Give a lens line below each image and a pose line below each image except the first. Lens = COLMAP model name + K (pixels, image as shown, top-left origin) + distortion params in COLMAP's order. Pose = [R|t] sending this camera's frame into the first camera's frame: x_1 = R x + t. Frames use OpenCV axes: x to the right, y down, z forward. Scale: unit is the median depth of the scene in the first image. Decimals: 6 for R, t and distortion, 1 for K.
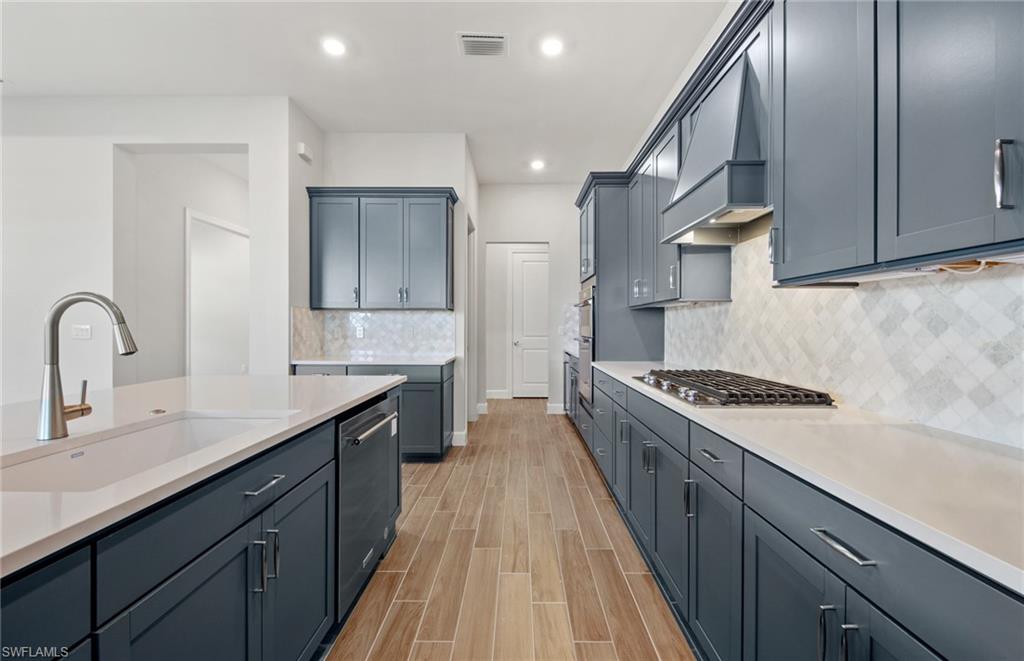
lens RADIAL K [[422.5, 0, 516.5], [0, 422.5, 331.6], [0, 0, 1]] dist [-0.000883, -0.000247]
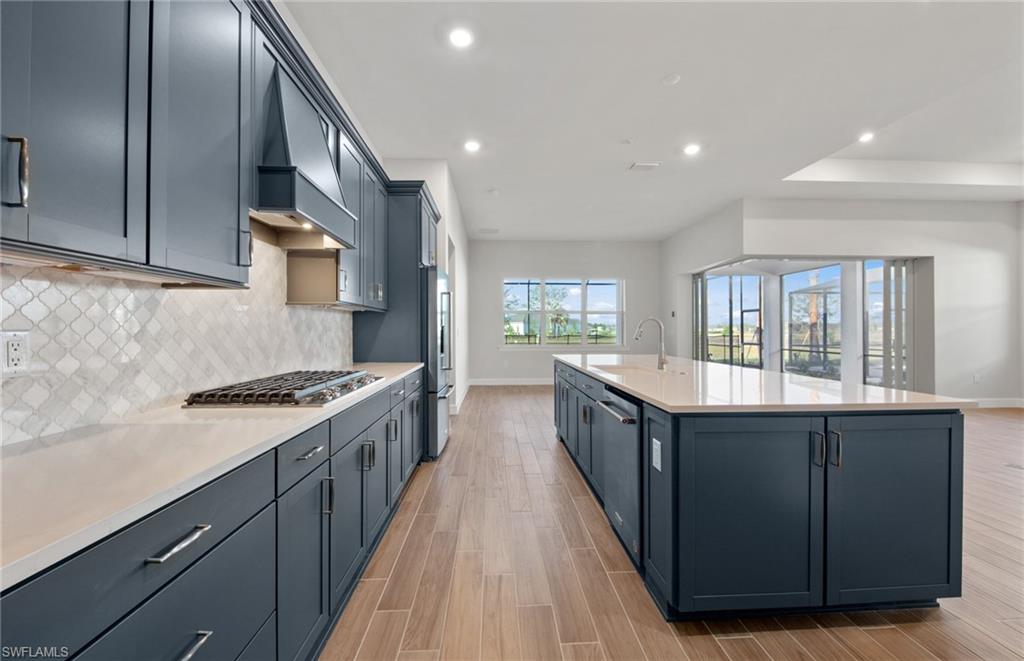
lens RADIAL K [[396.0, 0, 519.2], [0, 396.0, 330.4], [0, 0, 1]] dist [0.005868, -0.001037]
pose [[-0.997324, -0.003981, -0.073001, 0.017637], [-0.004825, 0.999924, 0.011387, -0.017146], [0.072950, 0.011708, -0.997267, 1.758583]]
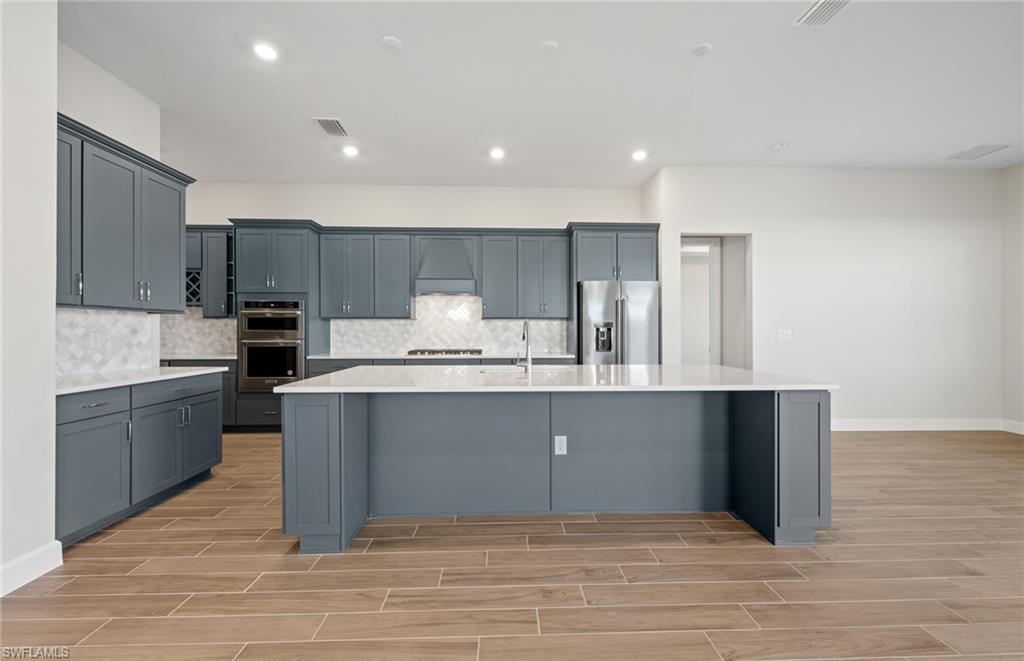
lens RADIAL K [[396.0, 0, 515.4], [0, 396.0, 330.1], [0, 0, 1]] dist [0.005868, -0.001037]
pose [[-0.045162, -0.006333, 0.998960, -1.798626], [0.010046, 0.999926, 0.006794, -0.023054], [-0.998929, 0.010342, -0.045095, 0.597009]]
